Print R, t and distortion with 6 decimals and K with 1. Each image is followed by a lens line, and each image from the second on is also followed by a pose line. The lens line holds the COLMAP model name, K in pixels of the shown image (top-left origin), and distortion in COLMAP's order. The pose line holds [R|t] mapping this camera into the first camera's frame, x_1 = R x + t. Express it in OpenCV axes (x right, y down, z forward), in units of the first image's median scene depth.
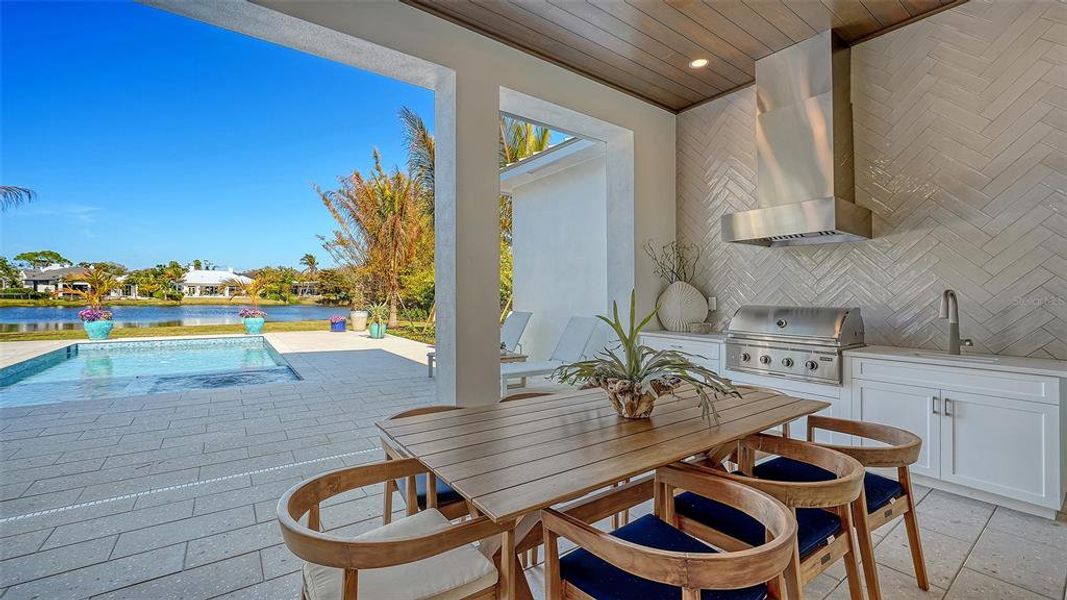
lens RADIAL K [[437.2, 0, 537.1], [0, 437.2, 295.3], [0, 0, 1]] dist [-0.000258, 0.000041]
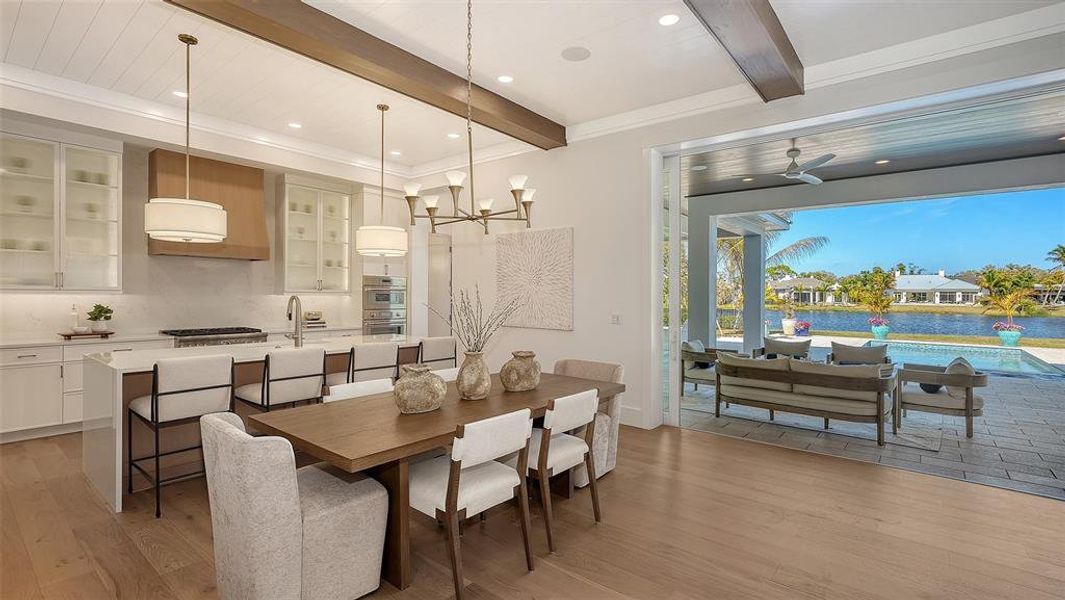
lens RADIAL K [[484.8, 0, 536.7], [0, 484.8, 297.0], [0, 0, 1]] dist [0.005735, 0.002749]
pose [[0.269056, -0.001181, -0.963124, 0.023994], [-0.007651, 0.999965, -0.003364, -0.002418], [0.963094, 0.008274, 0.269037, -0.054426]]
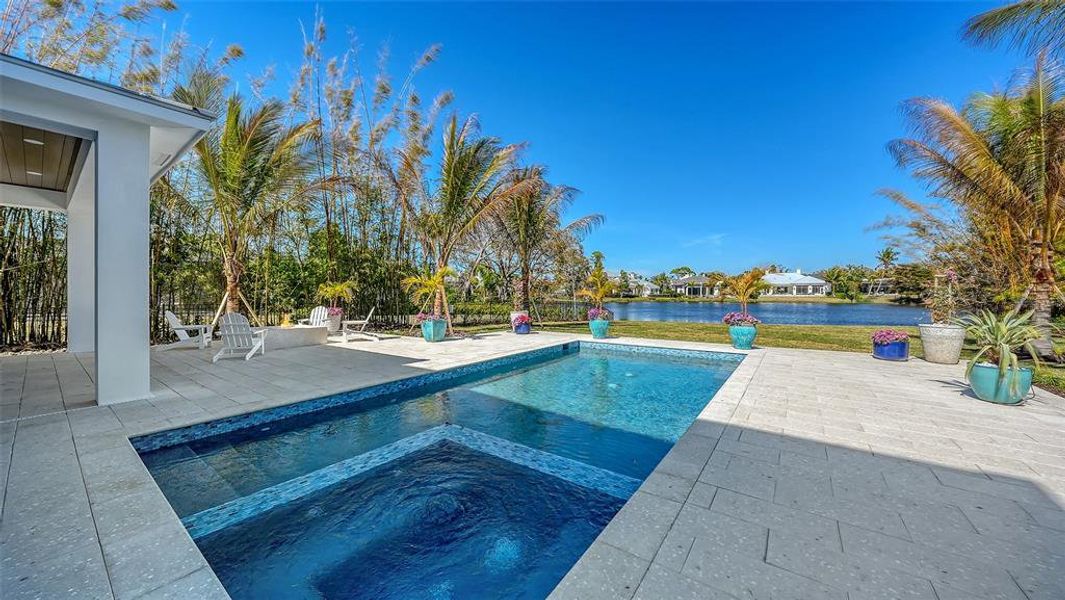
lens RADIAL K [[381.1, 0, 541.1], [0, 381.1, 302.6], [0, 0, 1]] dist [0.000465, 0.000082]
pose [[0.348794, 0.014978, -0.937080, -0.022629], [0.006011, 0.999816, 0.018218, 0.000052], [0.937180, -0.011987, 0.348640, 0.059984]]
